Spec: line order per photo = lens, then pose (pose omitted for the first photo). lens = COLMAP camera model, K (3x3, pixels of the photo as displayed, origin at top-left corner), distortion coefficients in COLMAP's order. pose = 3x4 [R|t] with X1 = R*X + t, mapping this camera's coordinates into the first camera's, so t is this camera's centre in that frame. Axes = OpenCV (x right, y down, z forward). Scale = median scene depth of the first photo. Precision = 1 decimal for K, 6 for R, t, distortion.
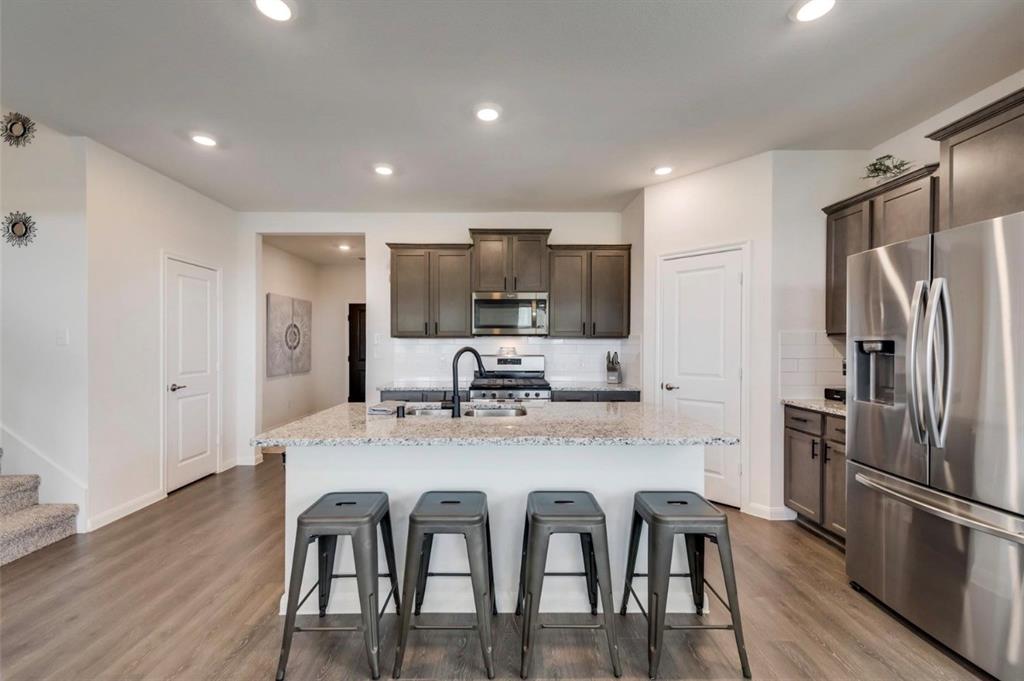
lens RADIAL K [[406.4, 0, 503.5], [0, 406.4, 344.7], [0, 0, 1]] dist [0.017737, -0.000449]
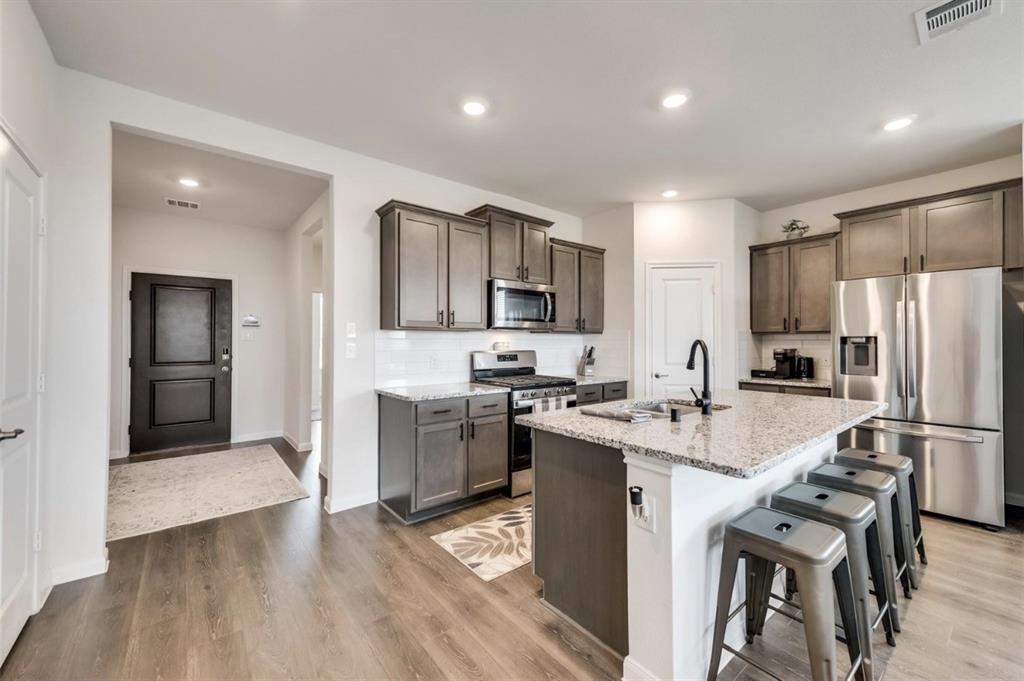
lens RADIAL K [[406.4, 0, 511.8], [0, 406.4, 343.6], [0, 0, 1]] dist [0.017737, -0.000449]
pose [[0.784675, 0.001075, 0.619907, -0.649063], [-0.000947, 0.999999, -0.000536, 0.011744], [-0.619907, -0.000167, 0.784675, 0.323012]]
